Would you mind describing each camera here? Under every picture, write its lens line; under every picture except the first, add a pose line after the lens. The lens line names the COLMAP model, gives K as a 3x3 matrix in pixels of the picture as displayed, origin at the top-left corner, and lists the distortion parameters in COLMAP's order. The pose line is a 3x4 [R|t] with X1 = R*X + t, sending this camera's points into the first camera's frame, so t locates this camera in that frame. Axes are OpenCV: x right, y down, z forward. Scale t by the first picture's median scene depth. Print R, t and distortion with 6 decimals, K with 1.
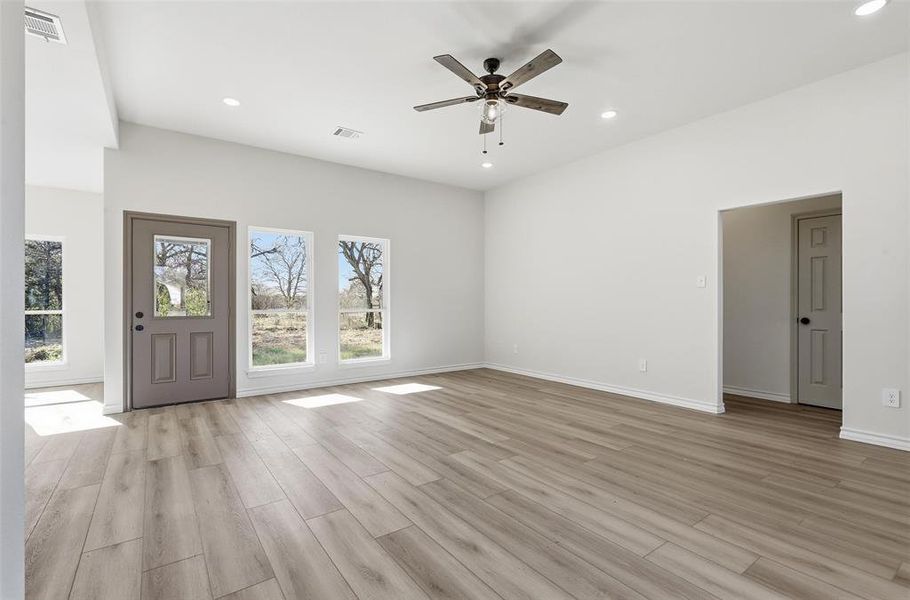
lens RADIAL K [[415.6, 0, 455.0], [0, 415.6, 300.0], [0, 0, 1]] dist [0.001976, 0.000495]
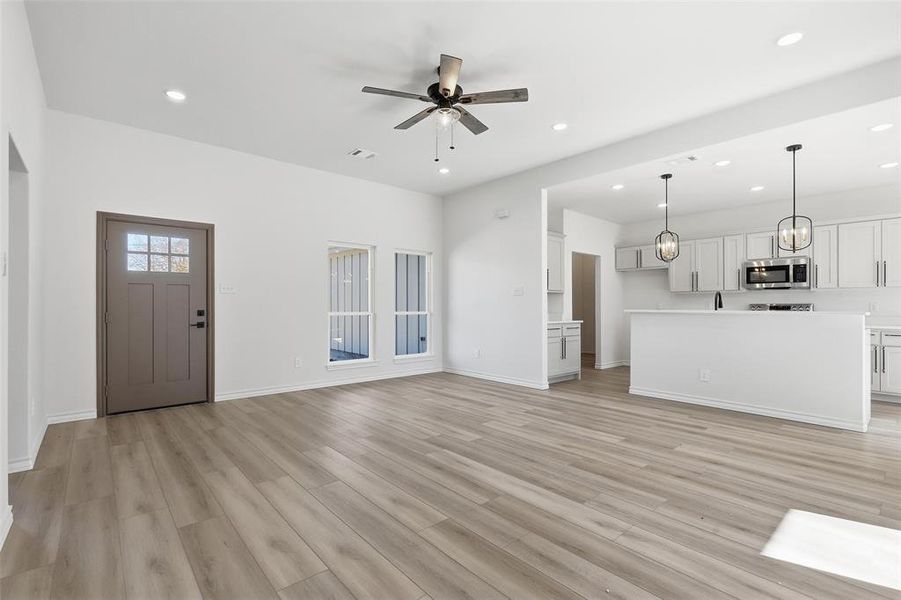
lens RADIAL K [[414.2, 0, 453.3], [0, 414.2, 307.5], [0, 0, 1]] dist [0.001835, 0.000106]
pose [[-0.995716, 0.001701, -0.092445, 0.156805], [0.002310, 0.999976, -0.006482, 0.013073], [0.092432, -0.006668, -0.995697, 1.930584]]
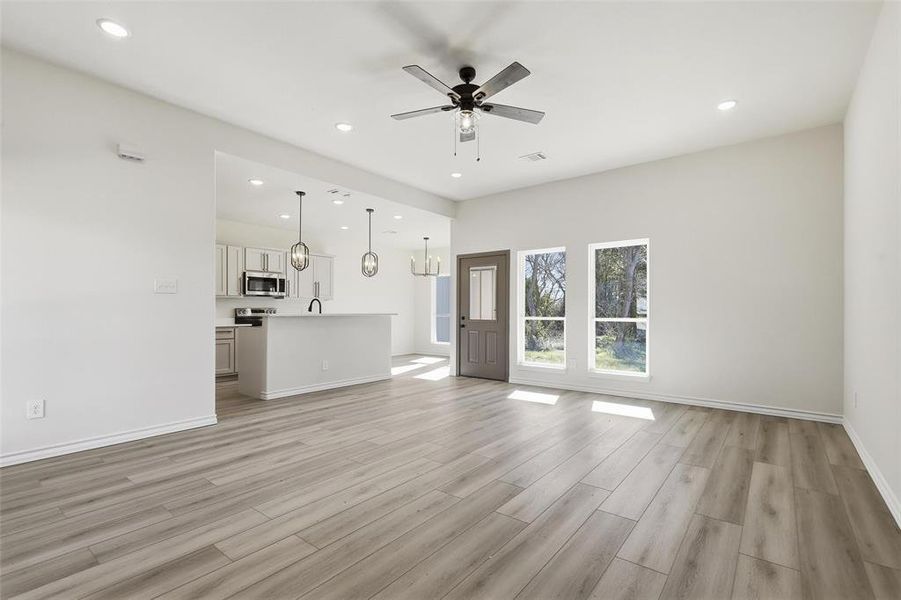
lens RADIAL K [[414.2, 0, 453.3], [0, 414.2, 307.5], [0, 0, 1]] dist [0.001835, 0.000106]
pose [[0.276575, -0.005360, -0.960977, 1.004160], [0.006546, 0.999972, -0.003693, -0.000153], [0.960970, -0.005269, 0.276602, 0.668903]]
